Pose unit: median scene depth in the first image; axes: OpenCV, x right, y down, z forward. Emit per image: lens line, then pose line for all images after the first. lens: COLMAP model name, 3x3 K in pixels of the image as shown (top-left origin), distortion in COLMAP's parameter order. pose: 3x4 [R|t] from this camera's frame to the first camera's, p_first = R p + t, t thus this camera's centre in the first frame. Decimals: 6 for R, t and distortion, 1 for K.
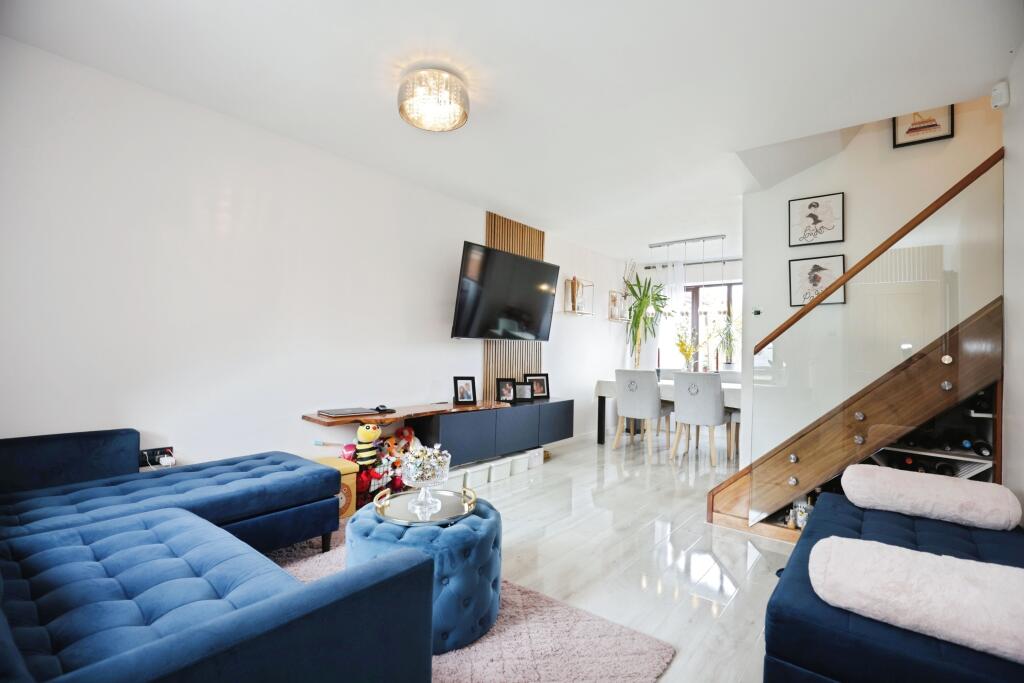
lens RADIAL K [[477.7, 0, 513.6], [0, 477.7, 347.4], [0, 0, 1]] dist [-0.000398, -0.000210]
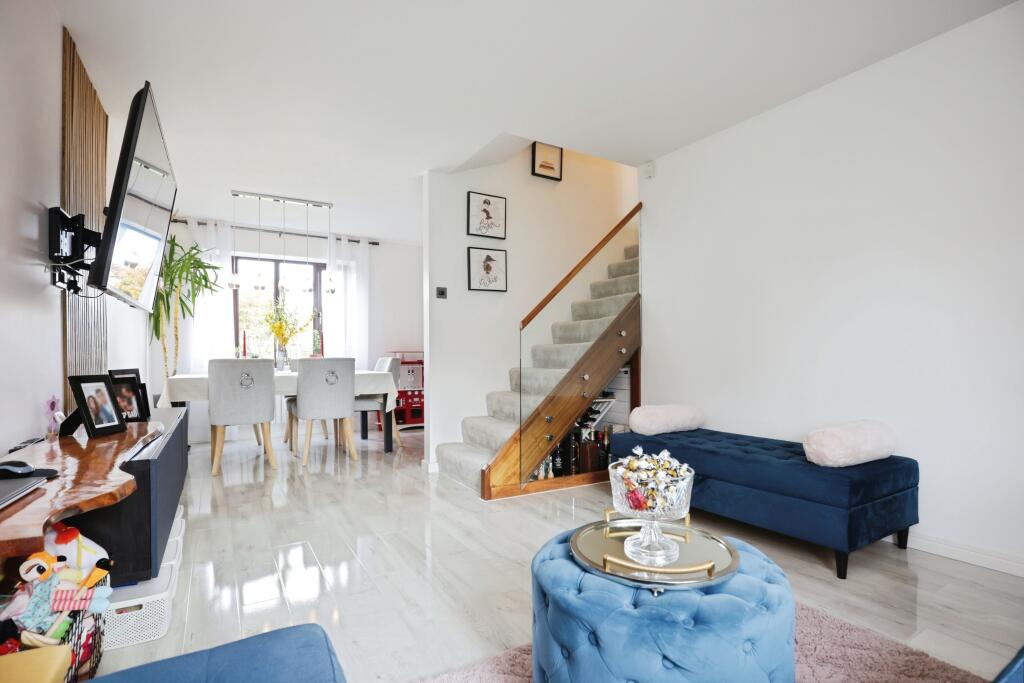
lens RADIAL K [[492.3, 0, 507.8], [0, 492.3, 352.2], [0, 0, 1]] dist [0.000259, 0.000274]
pose [[0.368960, -0.018768, 0.929256, -0.434515], [0.002338, 0.999812, 0.019265, 0.034939], [-0.929442, -0.004935, 0.368935, 0.509032]]
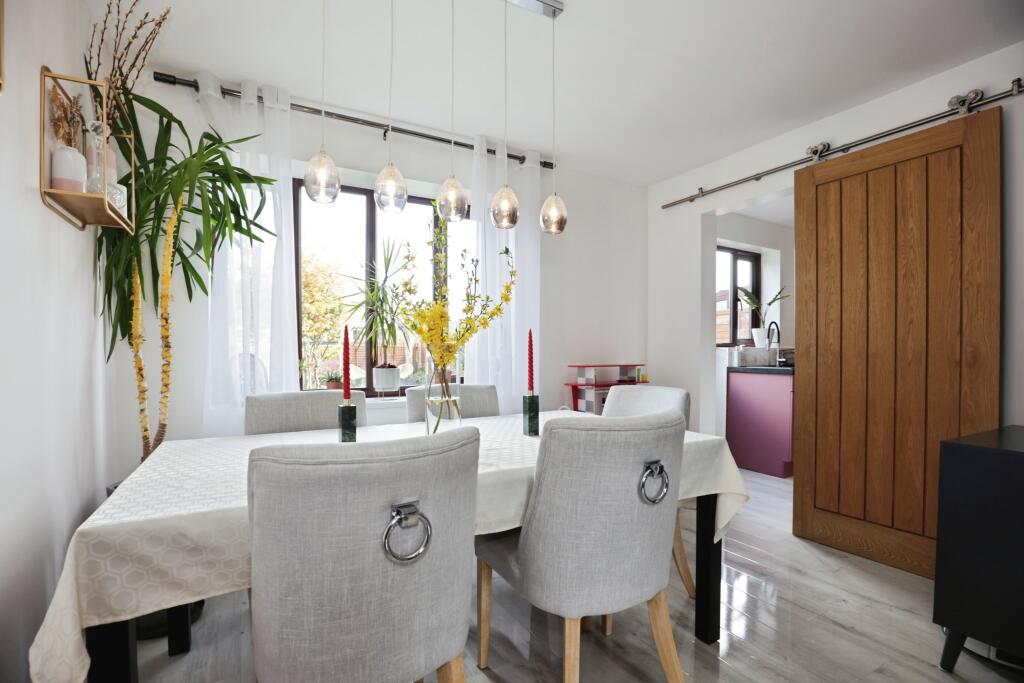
lens RADIAL K [[477.7, 0, 513.6], [0, 477.7, 347.4], [0, 0, 1]] dist [-0.000398, -0.000210]
pose [[0.385637, -0.006035, 0.922631, 0.147150], [0.000101, 0.999979, 0.006498, 0.020473], [-0.922650, -0.002413, 0.385630, 1.292832]]
